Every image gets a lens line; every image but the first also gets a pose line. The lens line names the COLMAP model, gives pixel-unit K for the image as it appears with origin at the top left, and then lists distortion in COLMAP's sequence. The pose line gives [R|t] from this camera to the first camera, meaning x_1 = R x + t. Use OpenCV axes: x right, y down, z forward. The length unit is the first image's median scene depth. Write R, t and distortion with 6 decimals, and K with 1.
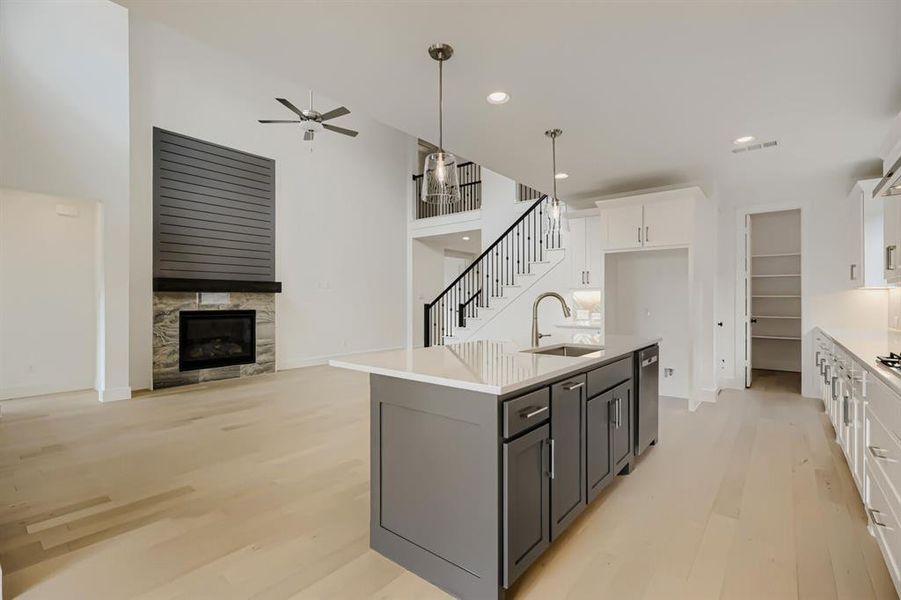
lens RADIAL K [[415.5, 0, 451.0], [0, 415.5, 301.6], [0, 0, 1]] dist [0.004637, 0.000516]
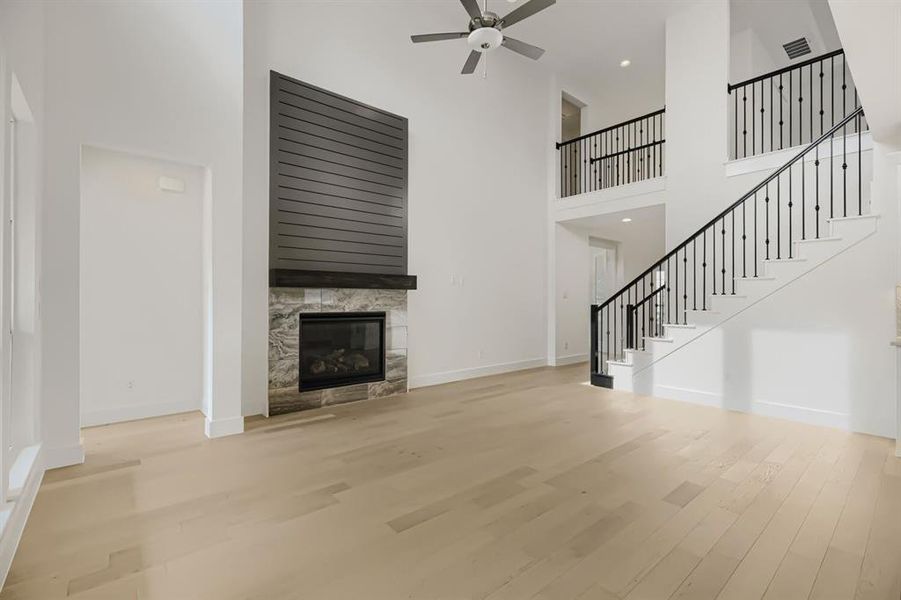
lens RADIAL K [[415.5, 0, 450.4], [0, 415.5, 298.6], [0, 0, 1]] dist [0.004637, 0.000516]
pose [[0.983412, 0.001615, -0.181380, -0.226777], [-0.002770, 0.999977, -0.006115, 0.000003], [0.181366, 0.006516, 0.983394, 0.281738]]
